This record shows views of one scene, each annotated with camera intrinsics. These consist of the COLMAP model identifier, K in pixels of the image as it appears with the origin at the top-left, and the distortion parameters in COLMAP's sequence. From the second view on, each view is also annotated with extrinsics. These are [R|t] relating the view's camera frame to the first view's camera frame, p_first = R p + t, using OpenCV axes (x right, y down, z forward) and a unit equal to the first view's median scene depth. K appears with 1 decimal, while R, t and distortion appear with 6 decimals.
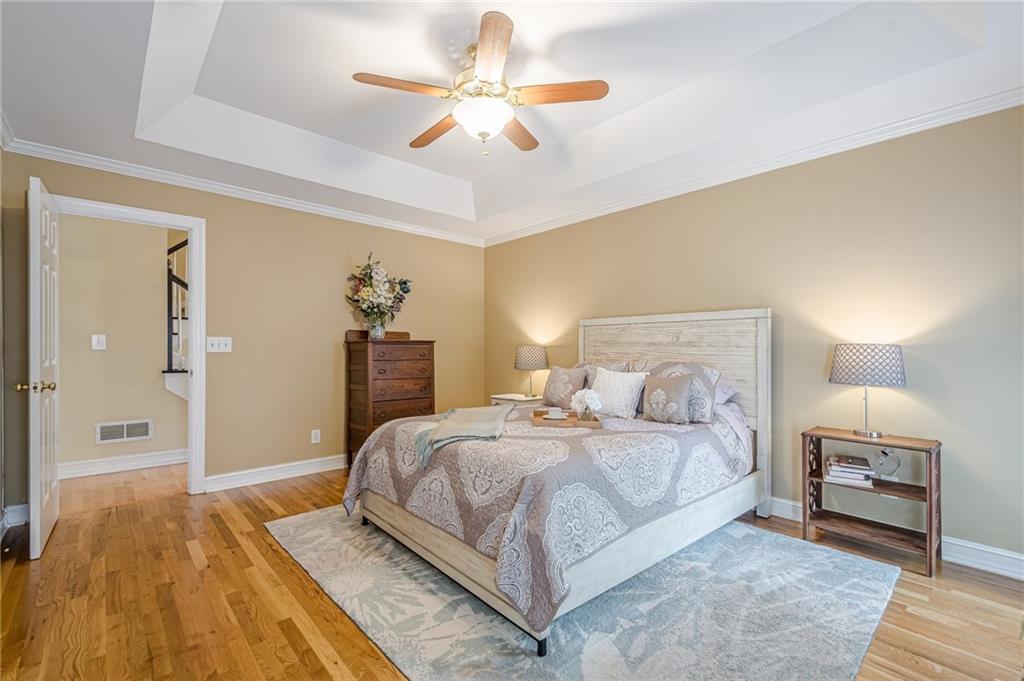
lens RADIAL K [[455.0, 0, 509.5], [0, 455.0, 342.3], [0, 0, 1]] dist [0.014579, -0.000852]
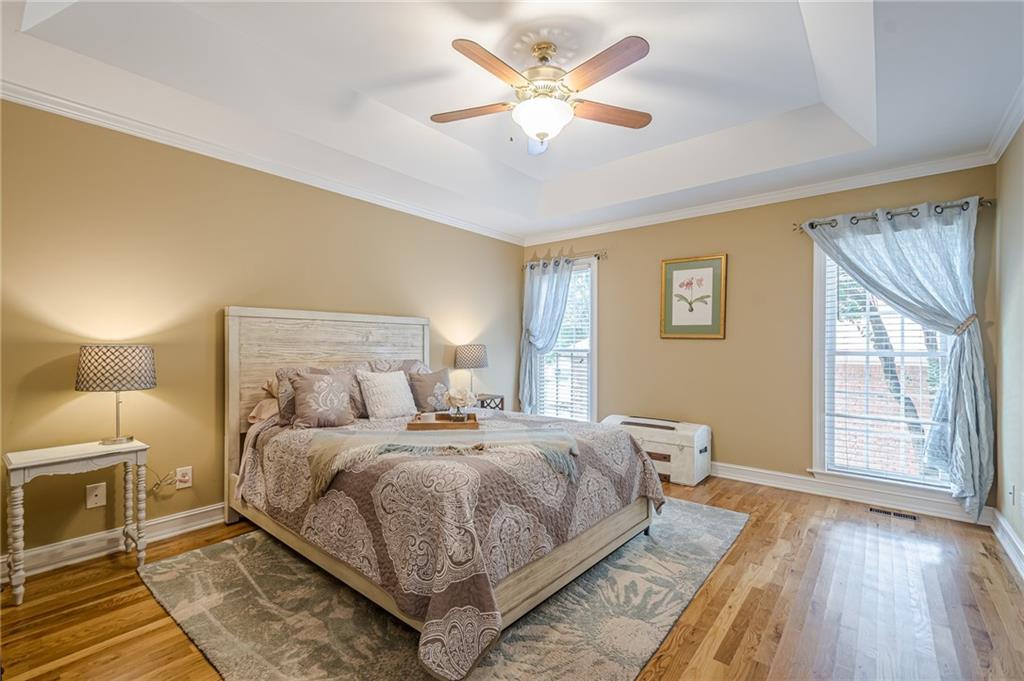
lens RADIAL K [[455.0, 0, 508.5], [0, 455.0, 348.2], [0, 0, 1]] dist [0.014579, -0.000852]
pose [[-0.154883, -0.004152, 0.987924, -0.764862], [-0.011885, 0.999927, 0.002339, 0.008397], [-0.987861, -0.011379, -0.154921, 0.914655]]
